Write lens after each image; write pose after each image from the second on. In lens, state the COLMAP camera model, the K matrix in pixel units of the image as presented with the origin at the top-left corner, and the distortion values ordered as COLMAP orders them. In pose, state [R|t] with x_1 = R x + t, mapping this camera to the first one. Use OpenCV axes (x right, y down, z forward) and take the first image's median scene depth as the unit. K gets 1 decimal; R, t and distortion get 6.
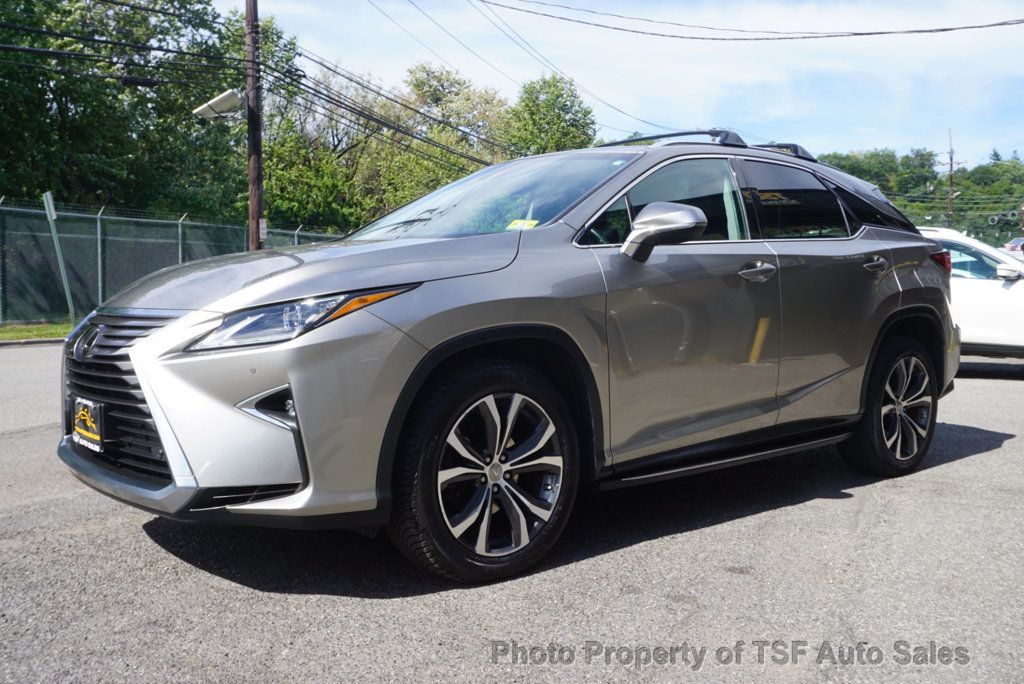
lens RADIAL K [[970.5, 0, 512.5], [0, 970.5, 339.2], [0, 0, 1]] dist [-0.001980, 0.000000]
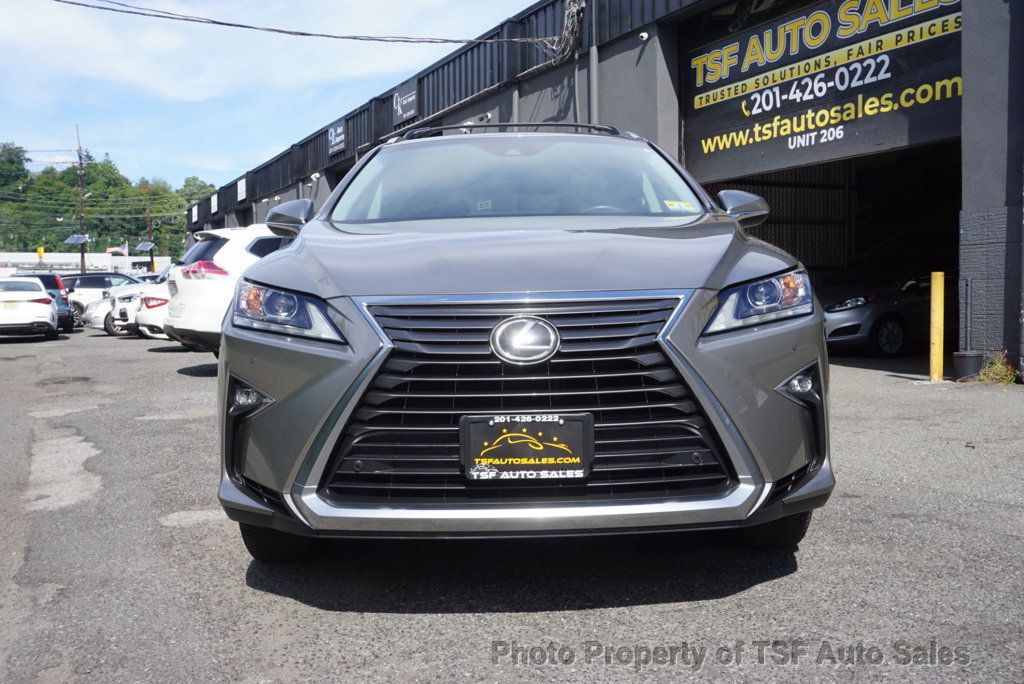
lens RADIAL K [[1053.4, 0, 510.4], [0, 1053.4, 342.8], [0, 0, 1]] dist [0.024772, 0.000000]
pose [[0.625493, -0.066243, 0.777413, -0.604875], [0.074928, 0.996884, 0.024658, -0.009340], [-0.776624, 0.042827, 0.628507, 0.277667]]
